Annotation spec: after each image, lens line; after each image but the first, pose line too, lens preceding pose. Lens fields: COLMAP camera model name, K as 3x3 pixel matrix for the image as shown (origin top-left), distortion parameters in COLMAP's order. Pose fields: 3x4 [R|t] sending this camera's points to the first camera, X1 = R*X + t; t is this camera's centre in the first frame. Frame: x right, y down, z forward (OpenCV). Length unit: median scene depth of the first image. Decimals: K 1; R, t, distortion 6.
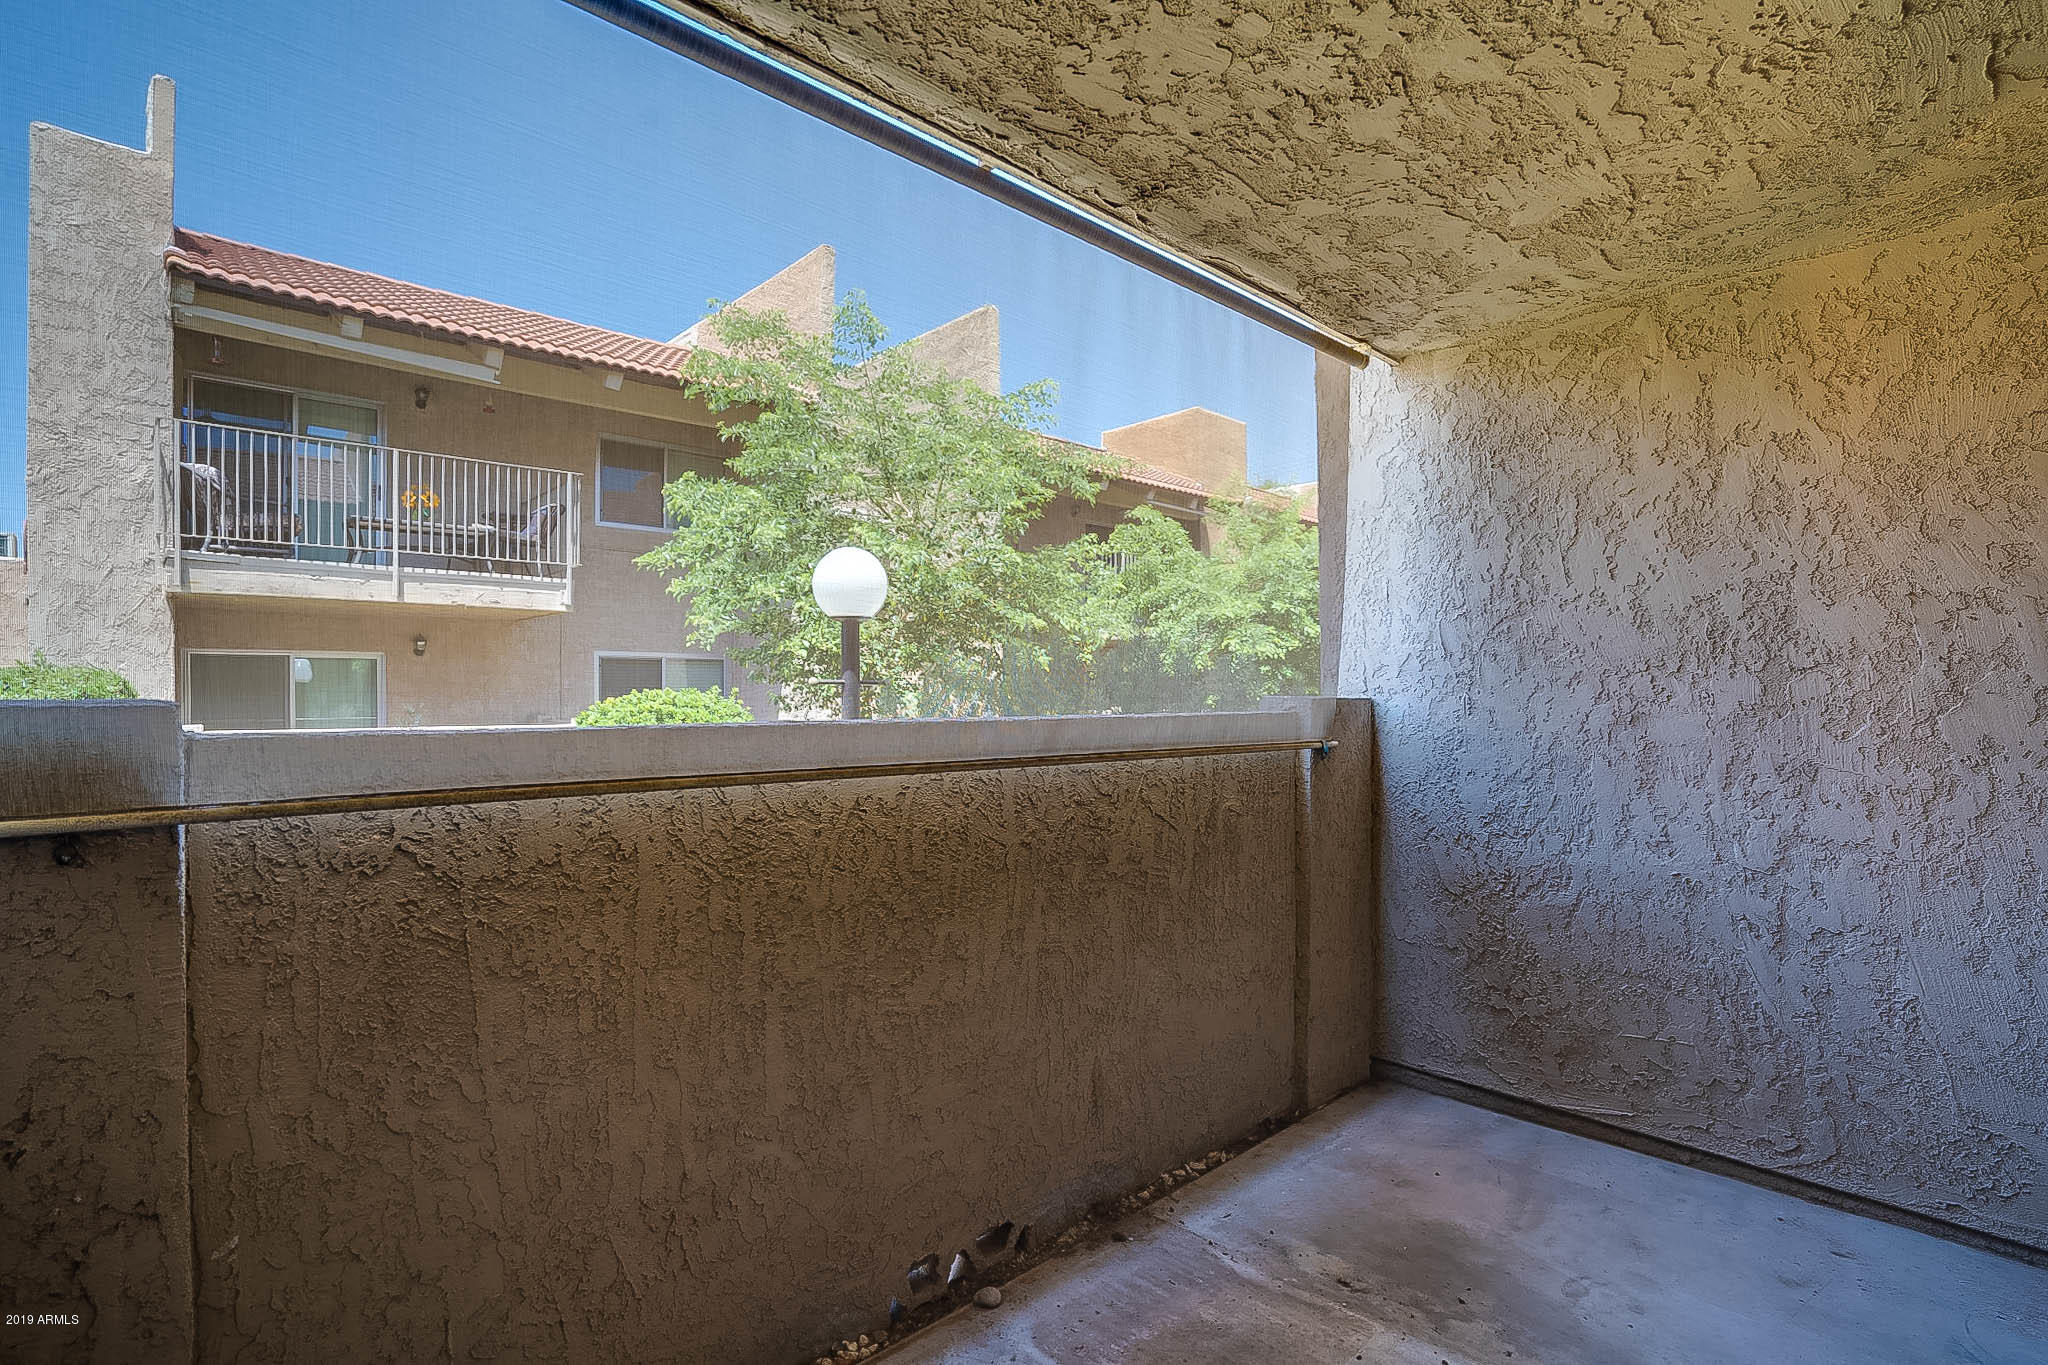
lens RADIAL K [[986.8, 0, 1024.0], [0, 986.8, 682.5], [0, 0, 1]] dist [-0.046246, 0.022000]
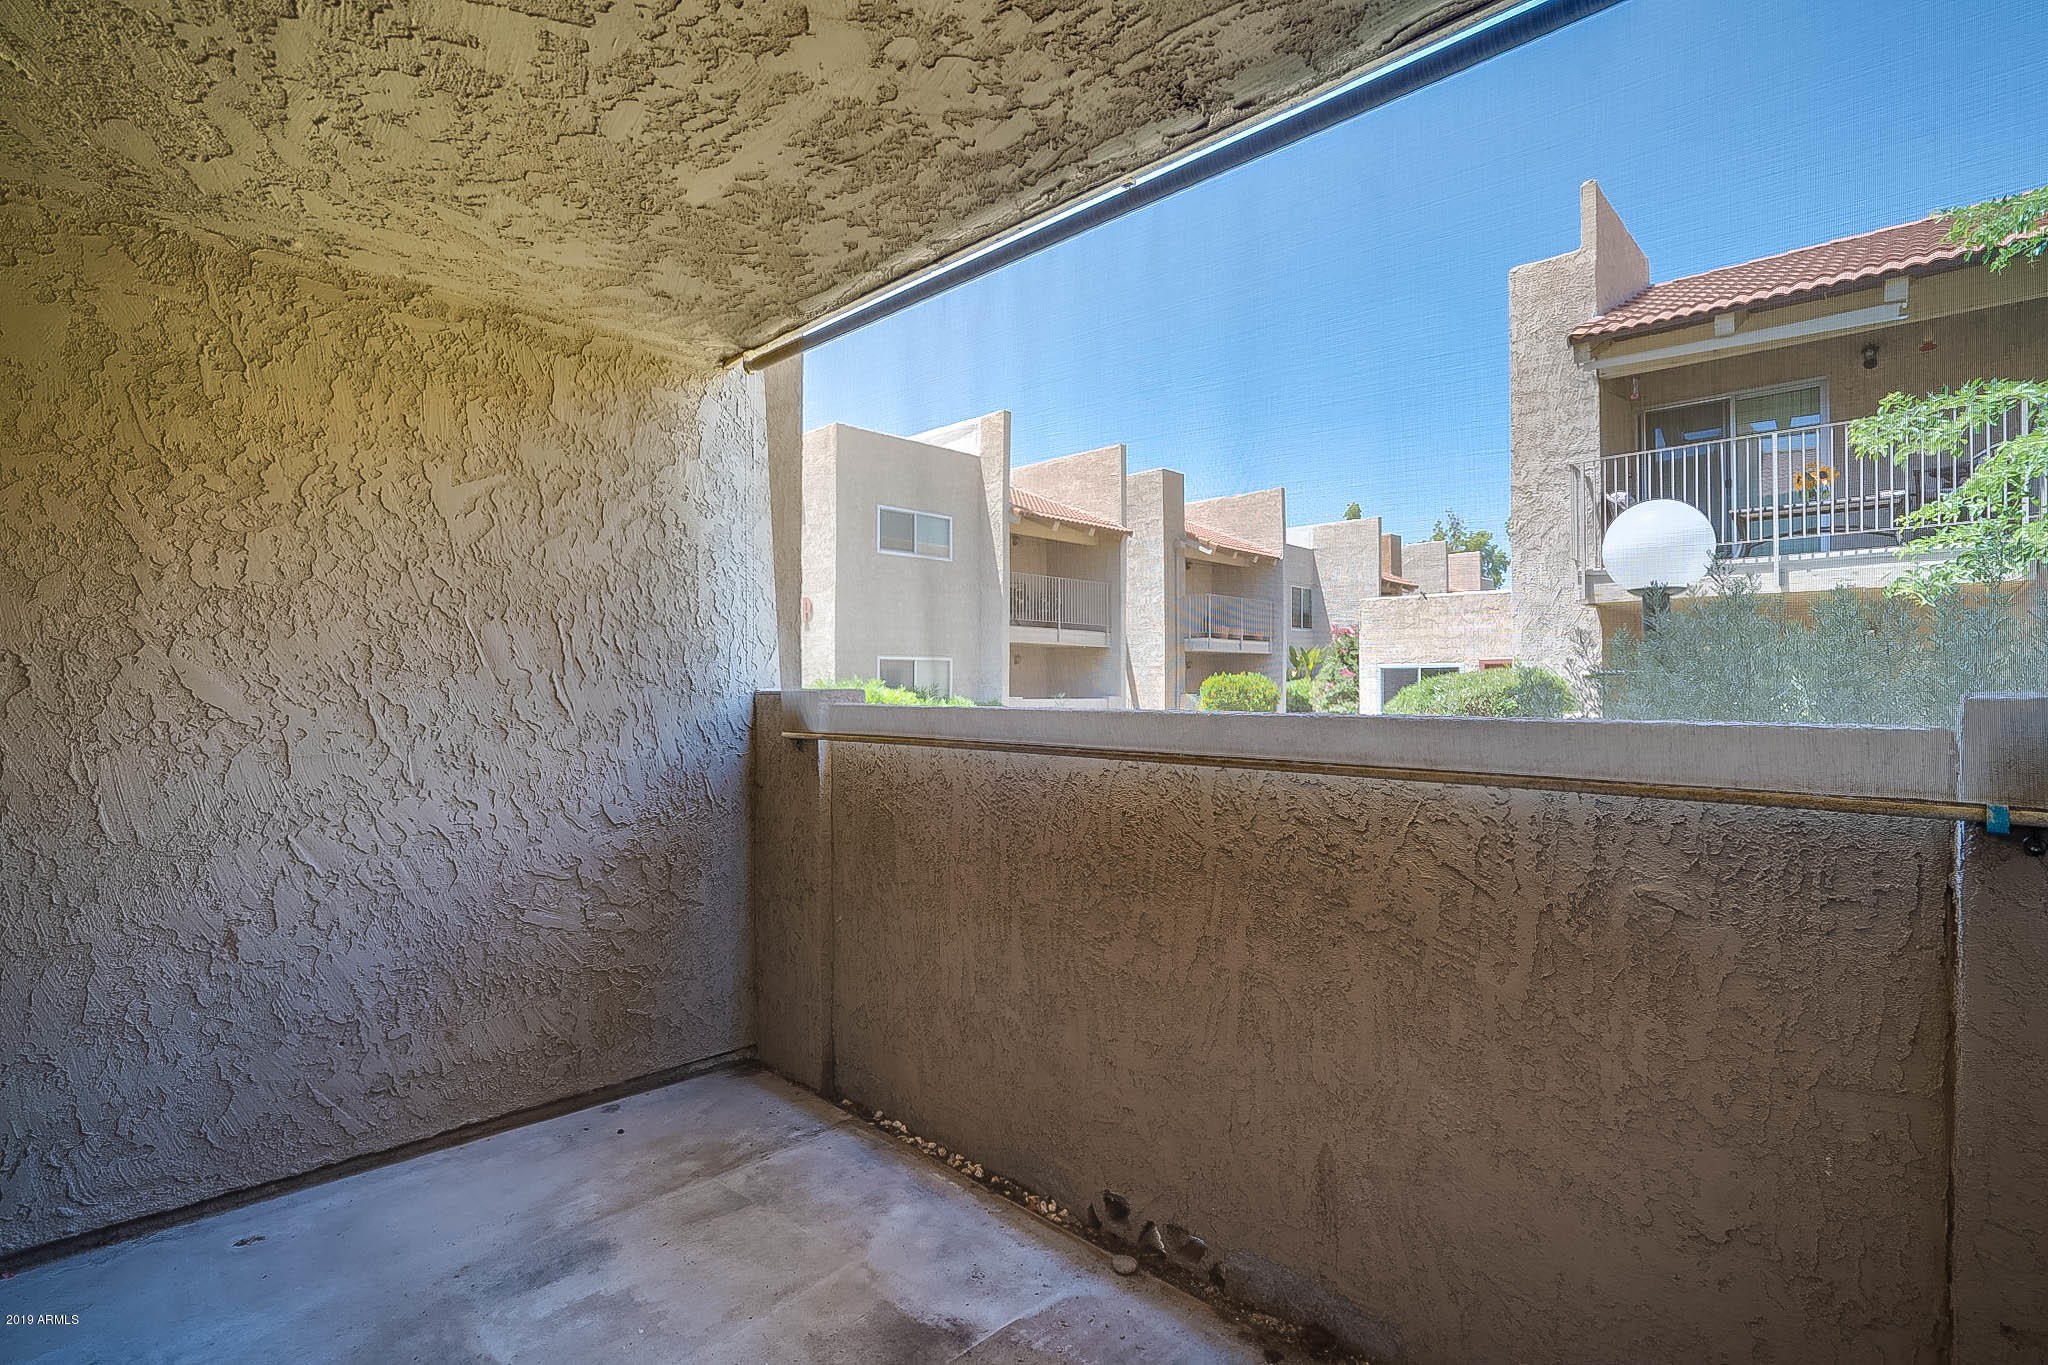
lens RADIAL K [[976.9, 0, 1021.7], [0, 976.9, 677.1], [0, 0, 1]] dist [-0.048106, 0.022531]
pose [[0.032532, -0.011501, -0.999405, 0.843922], [0.009869, 0.999889, -0.011185, 0.008800], [0.999422, -0.009499, 0.032642, 0.724316]]
